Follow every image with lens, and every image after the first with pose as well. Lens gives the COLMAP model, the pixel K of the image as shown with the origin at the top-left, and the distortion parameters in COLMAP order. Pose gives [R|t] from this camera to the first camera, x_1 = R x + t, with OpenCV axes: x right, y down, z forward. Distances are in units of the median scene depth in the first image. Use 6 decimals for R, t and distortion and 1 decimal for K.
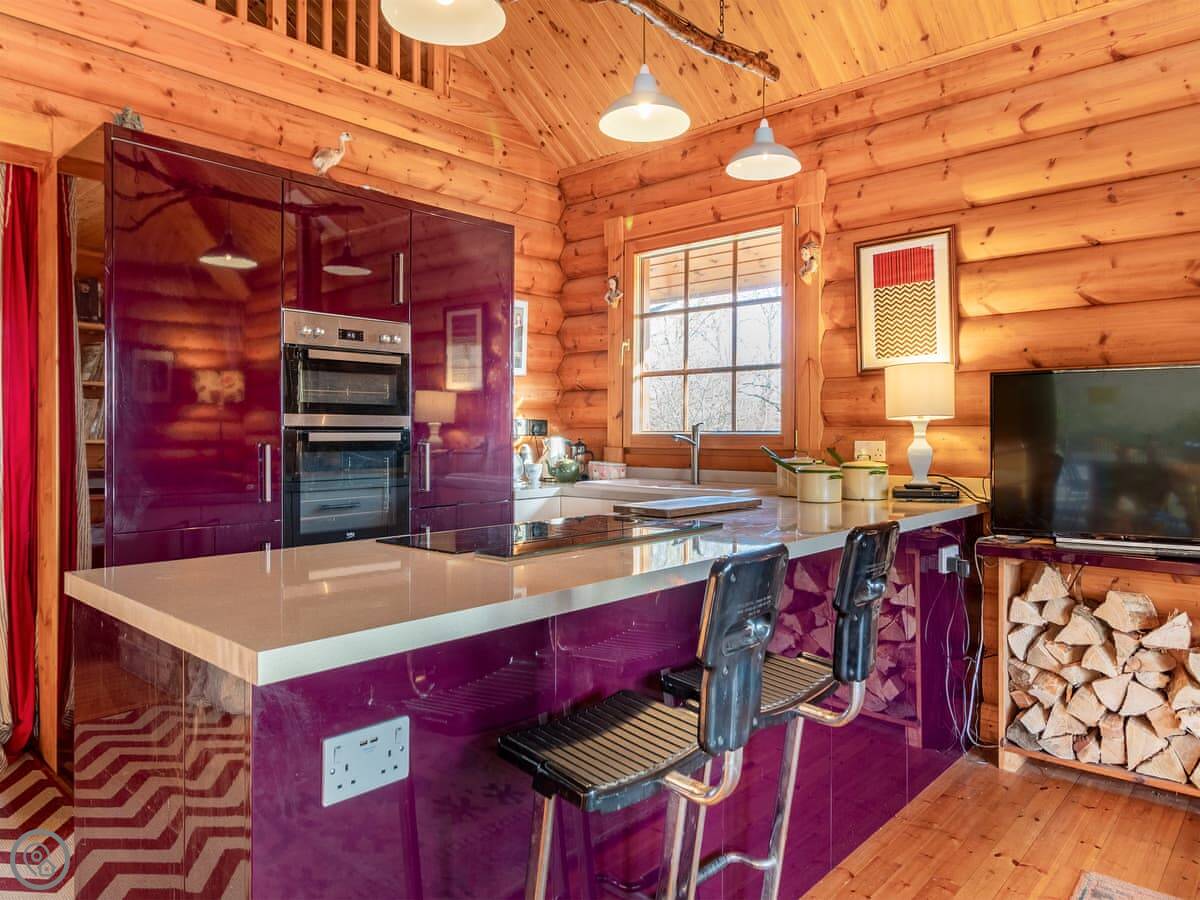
lens RADIAL K [[811.1, 0, 577.0], [0, 811.1, 425.1], [0, 0, 1]] dist [0.002812, -0.001119]
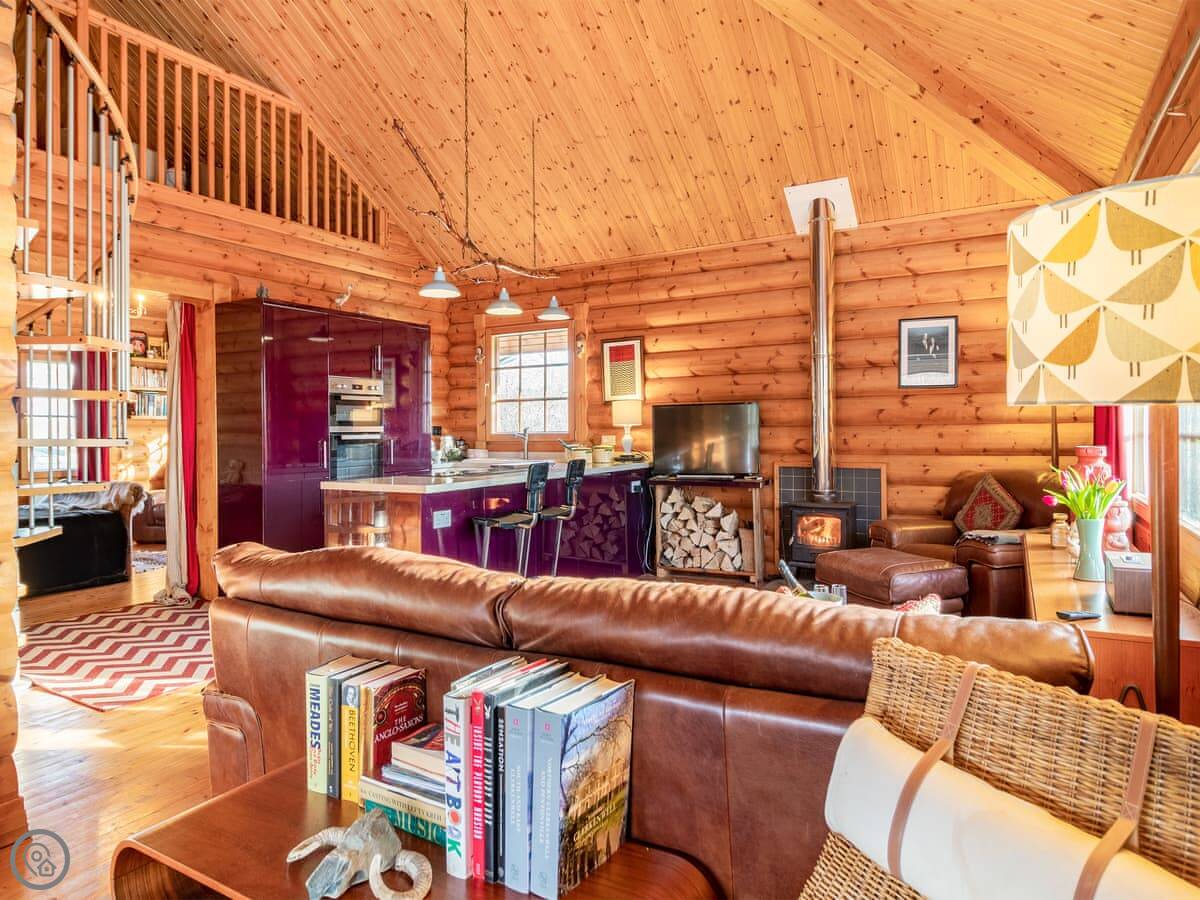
lens RADIAL K [[724.3, 0, 580.8], [0, 724.3, 427.6], [0, 0, 1]] dist [-0.000570, -0.000346]
pose [[0.975793, -0.010478, 0.218444, -0.118474], [0.009616, 0.999941, 0.005008, -0.011644], [-0.218484, -0.002786, 0.975837, -0.824458]]
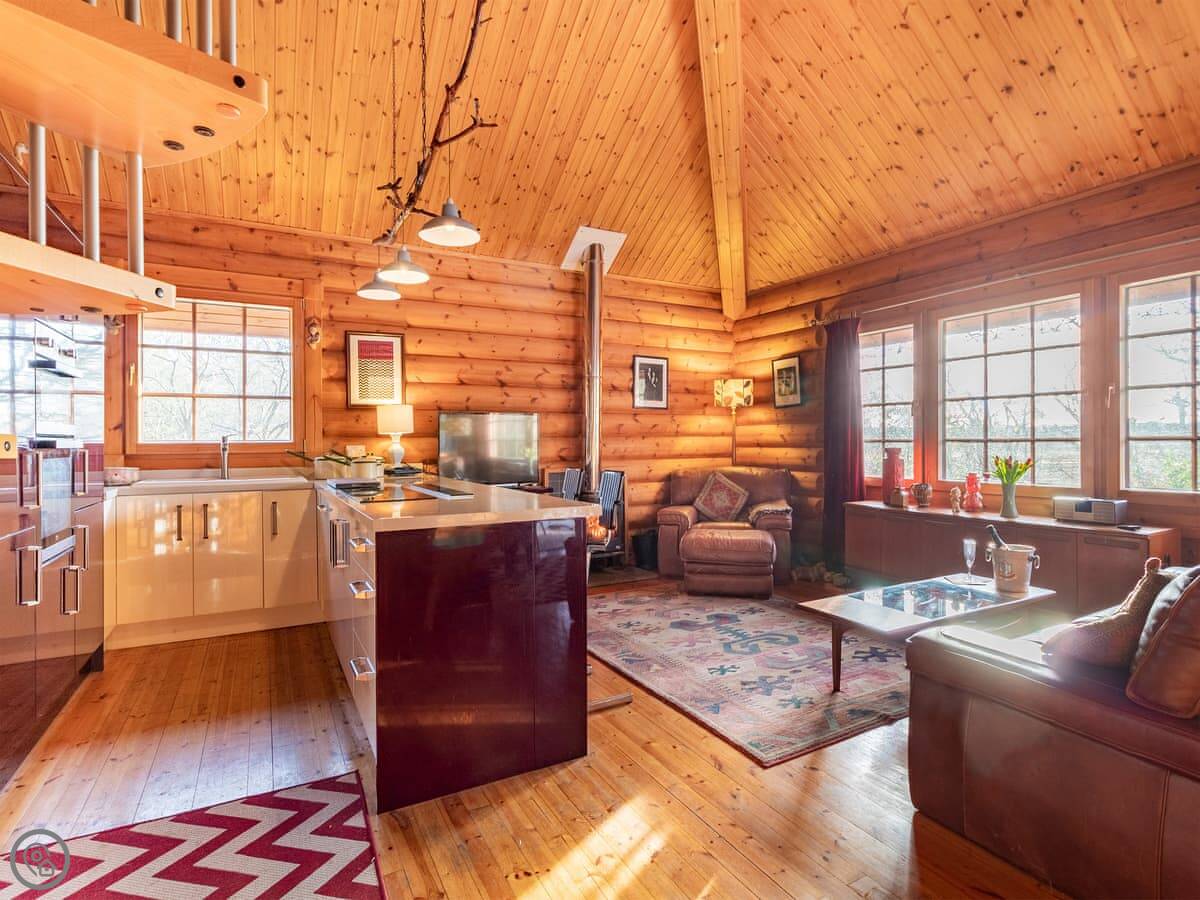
lens RADIAL K [[617.3, 0, 603.8], [0, 617.3, 442.1], [0, 0, 1]] dist [0.001525, 0.000244]
pose [[0.317934, -0.001807, 0.948111, -0.755519], [-0.000968, 0.999997, 0.002230, 0.008613], [-0.948112, -0.001627, 0.317931, 0.068903]]
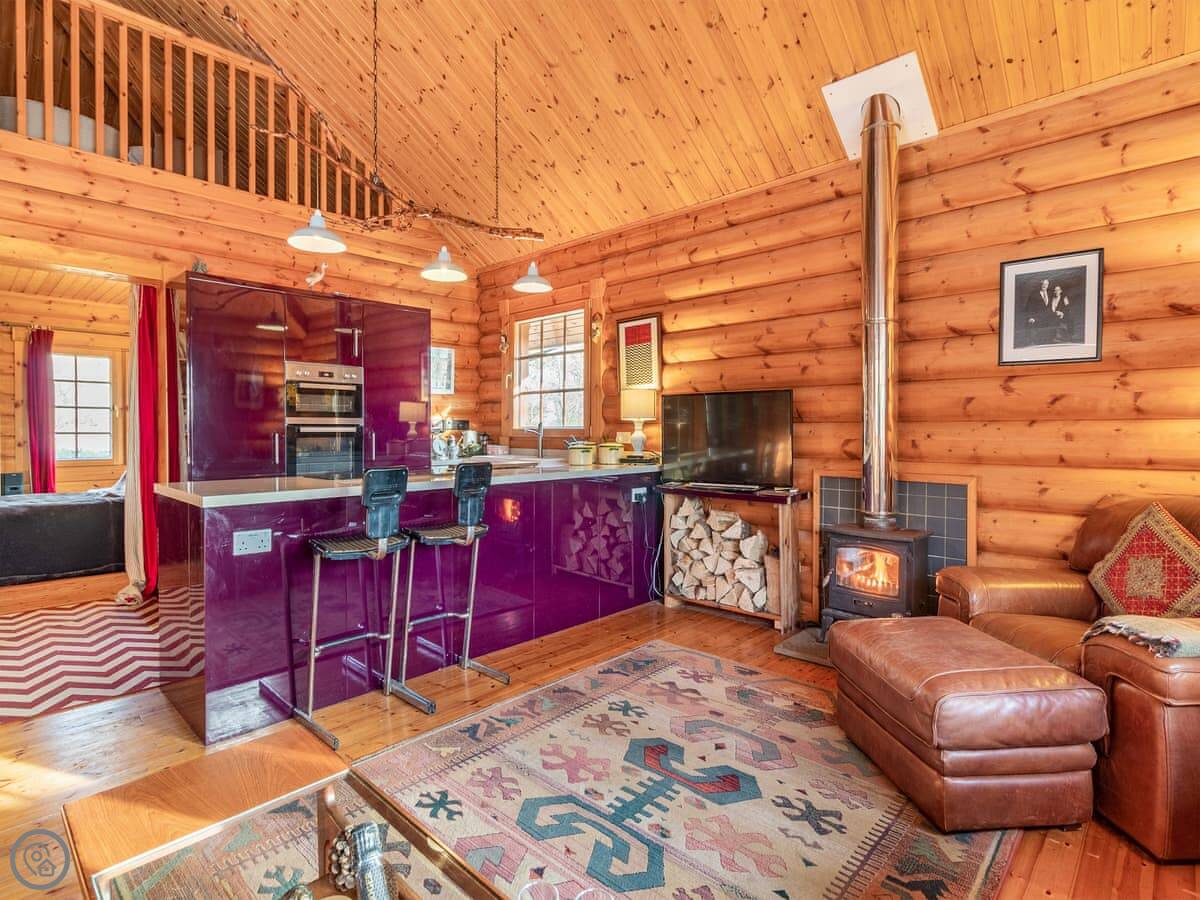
lens RADIAL K [[614.9, 0, 579.0], [0, 614.9, 432.0], [0, 0, 1]] dist [0.002304, 0.000330]
pose [[0.999826, -0.000240, -0.018671, 0.297066], [0.000478, 0.999918, 0.012780, 0.001842], [0.018666, -0.012786, 0.999744, -0.358286]]
